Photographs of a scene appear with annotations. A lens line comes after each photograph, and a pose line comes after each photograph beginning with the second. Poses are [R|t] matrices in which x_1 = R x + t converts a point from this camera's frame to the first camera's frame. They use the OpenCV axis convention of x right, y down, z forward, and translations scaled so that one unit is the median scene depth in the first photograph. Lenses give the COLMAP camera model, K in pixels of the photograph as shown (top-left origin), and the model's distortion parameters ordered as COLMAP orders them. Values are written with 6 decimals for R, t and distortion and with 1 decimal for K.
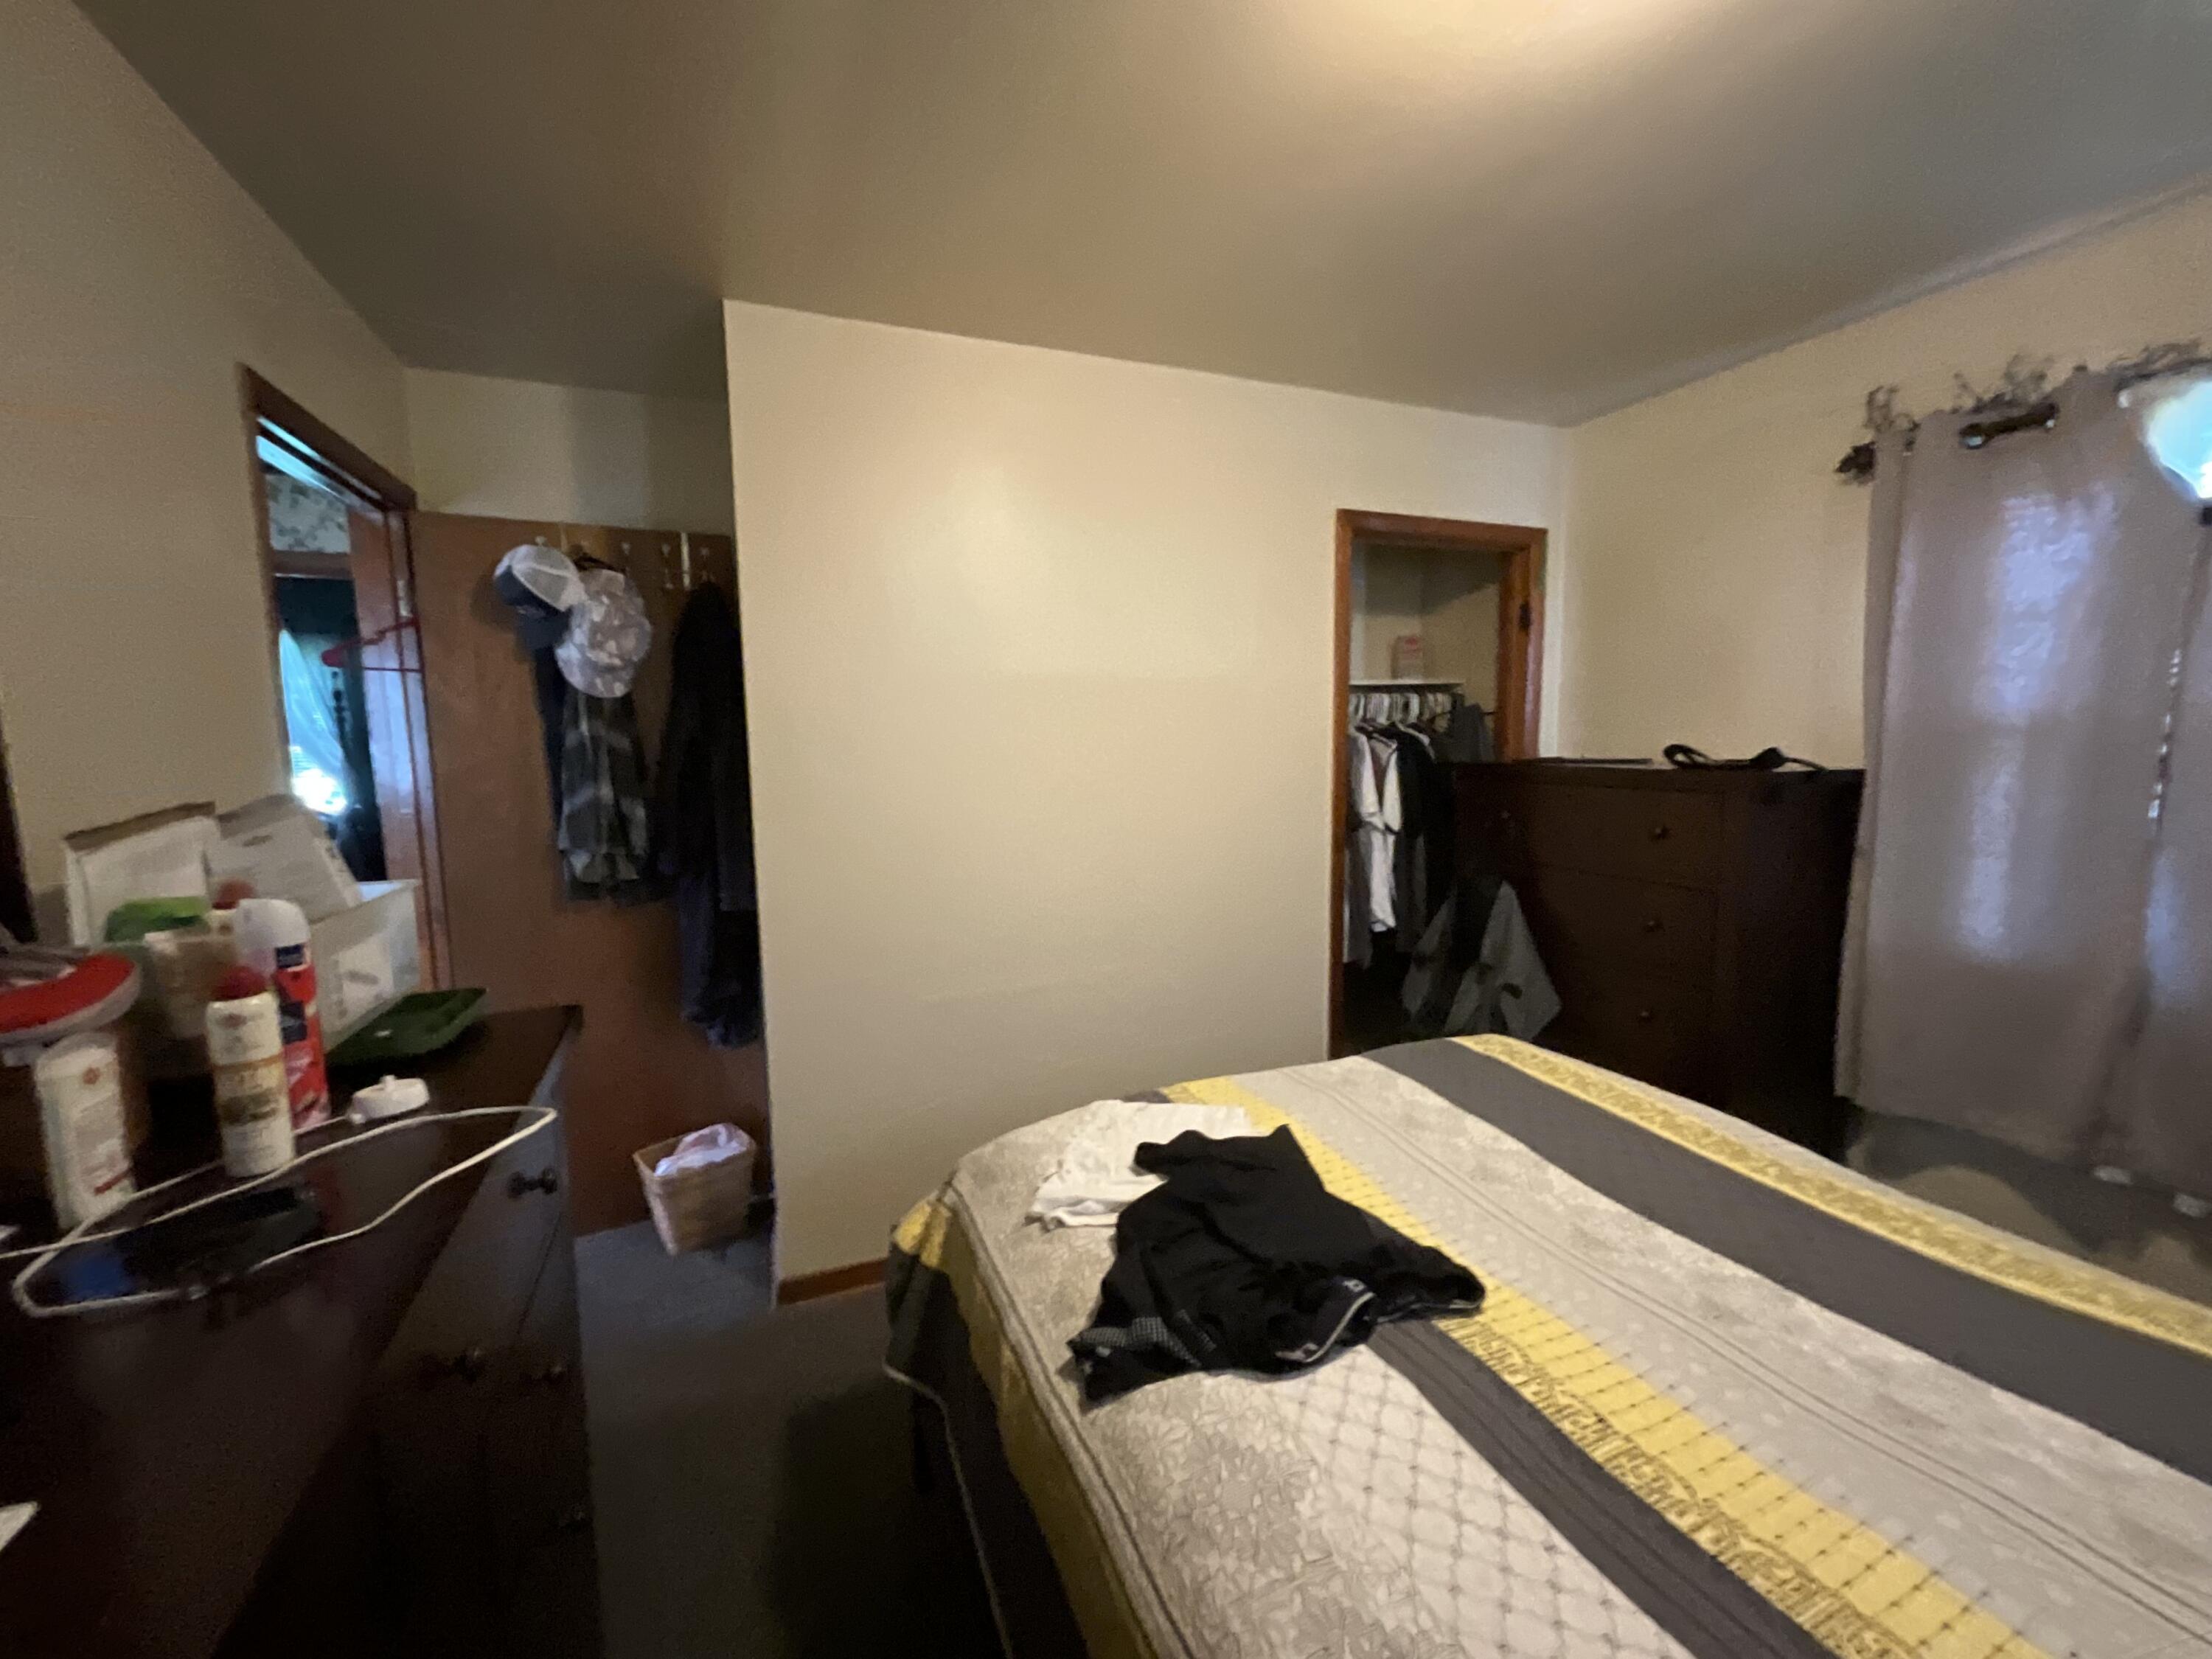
lens RADIAL K [[892.7, 0, 1107.7], [0, 892.7, 835.3], [0, 0, 1]] dist [-0.000437, 0.002225]
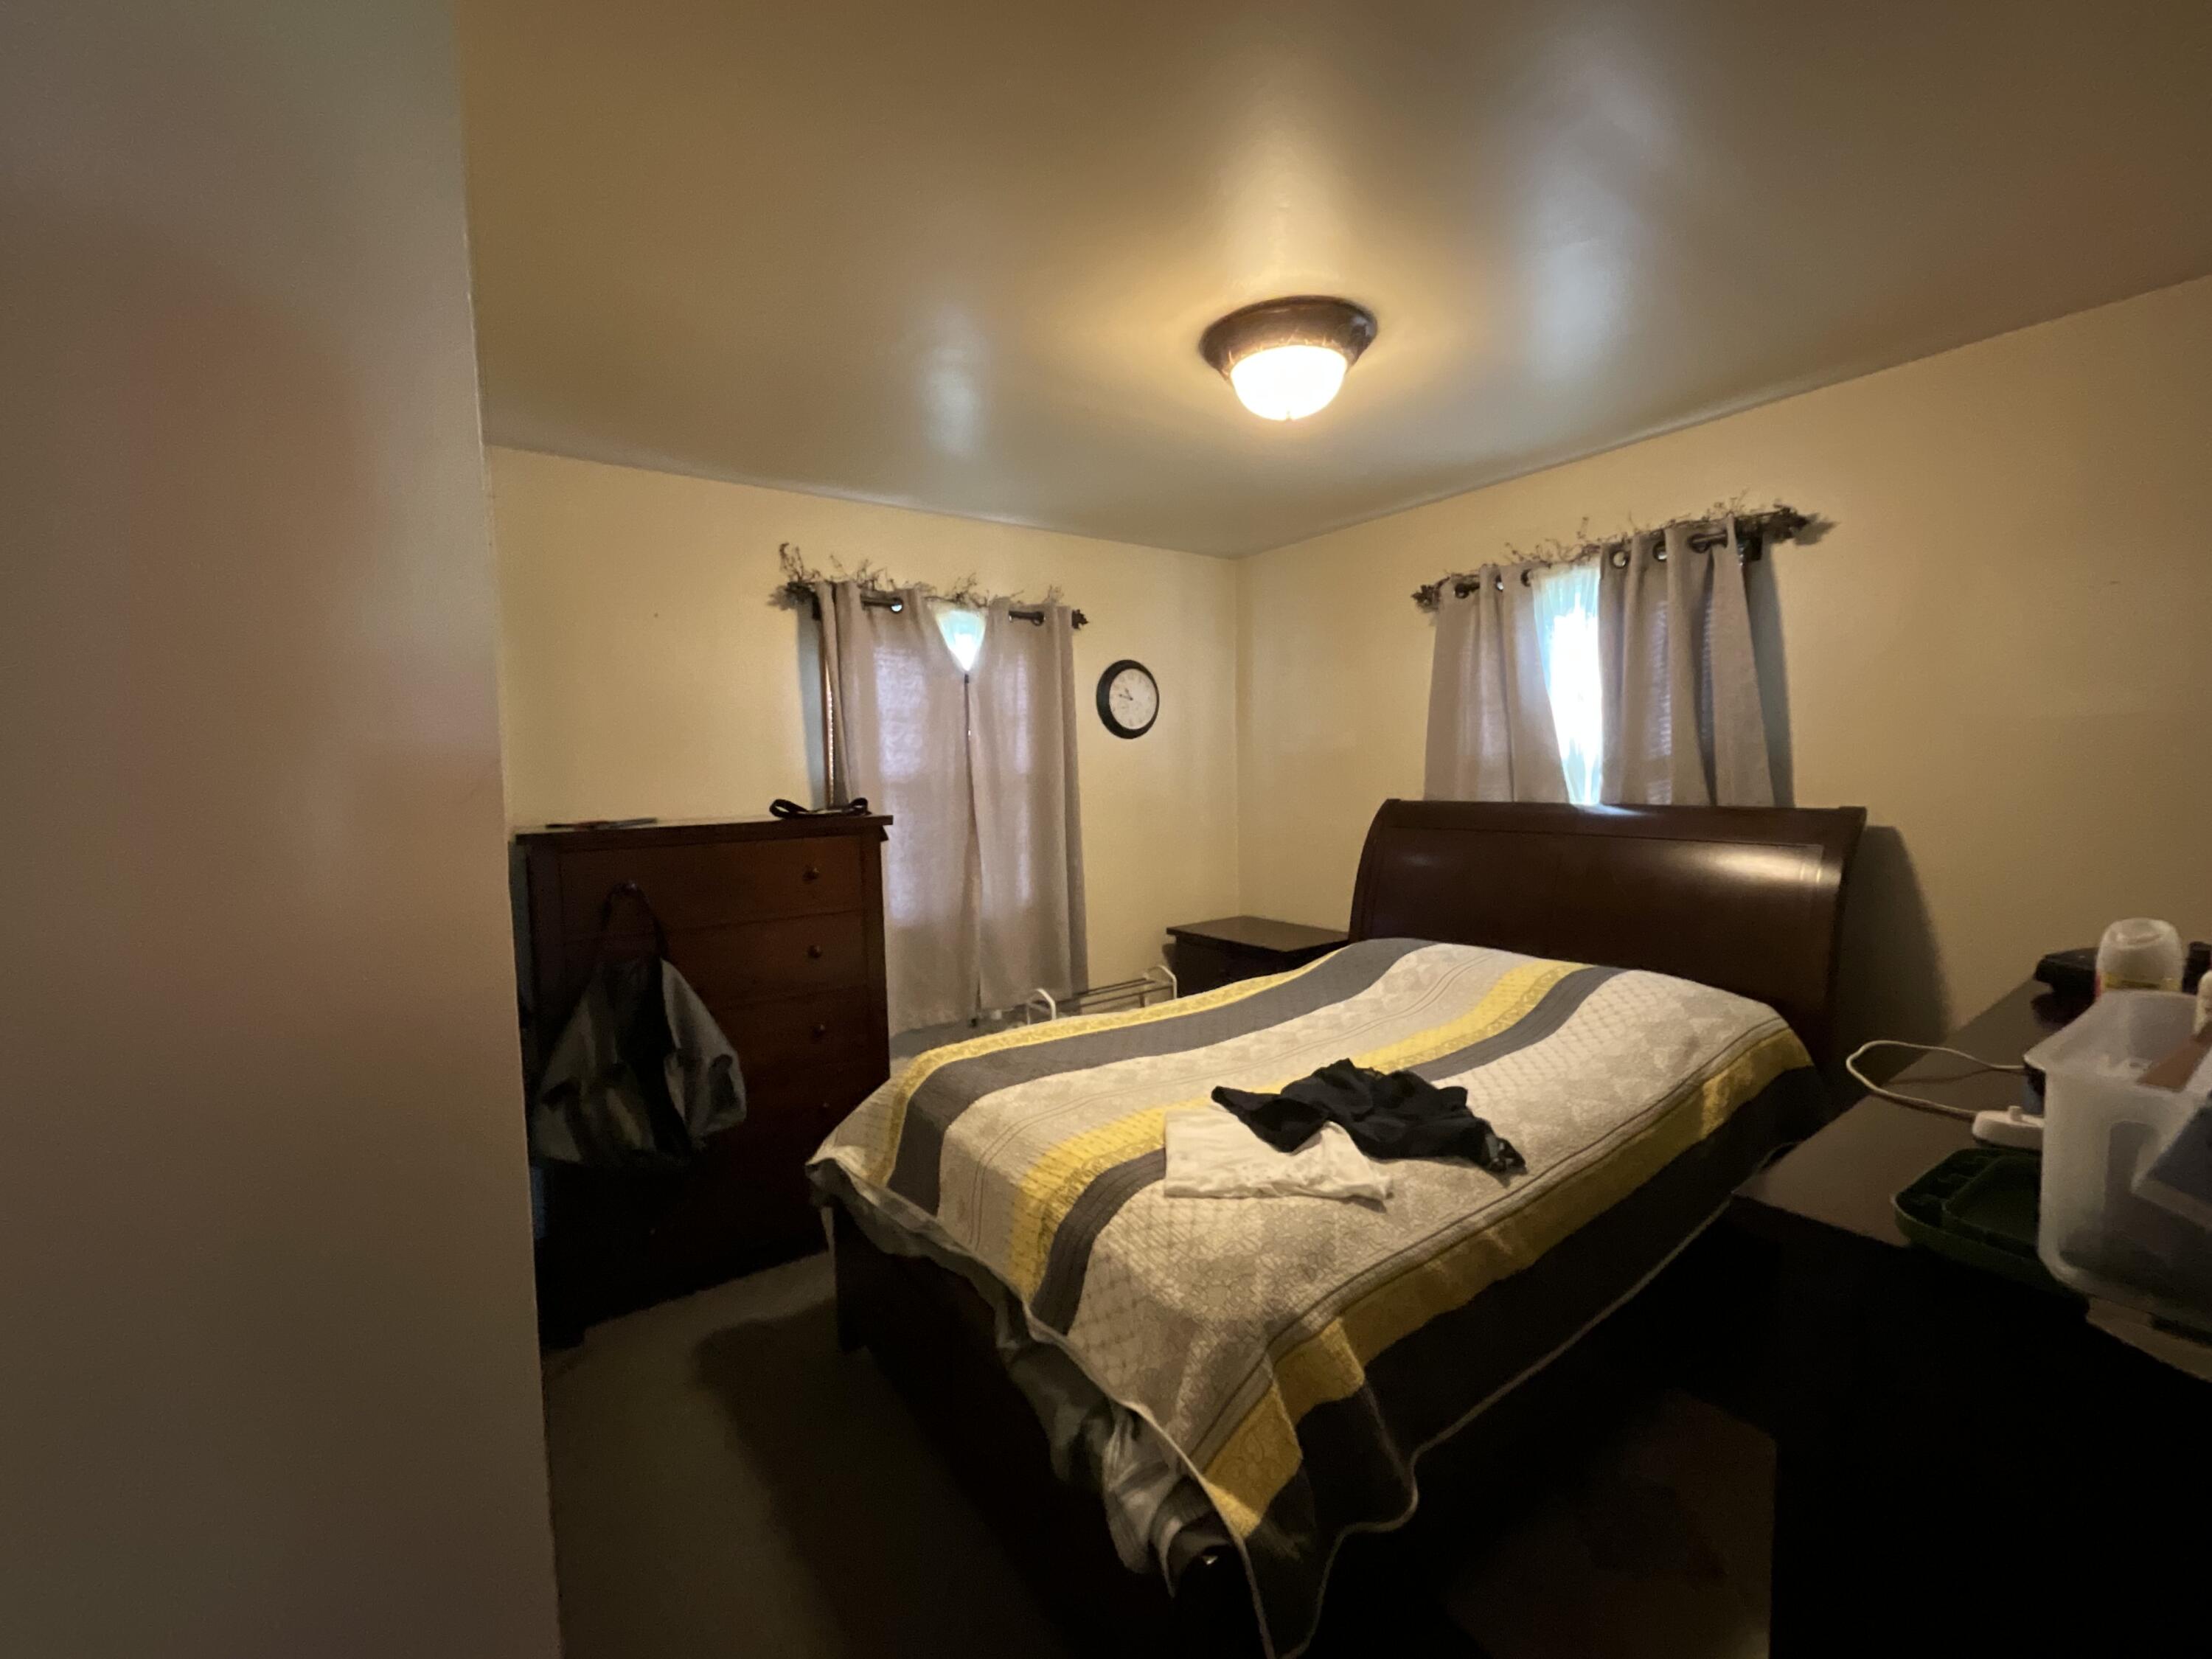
lens RADIAL K [[892.7, 0, 1109.2], [0, 892.7, 827.9], [0, 0, 1]] dist [-0.000437, 0.002225]
pose [[-0.223030, -0.046960, 0.973680, -1.168805], [0.133311, 0.987985, 0.078186, -0.190640], [-0.965653, 0.147240, -0.214090, 1.614220]]
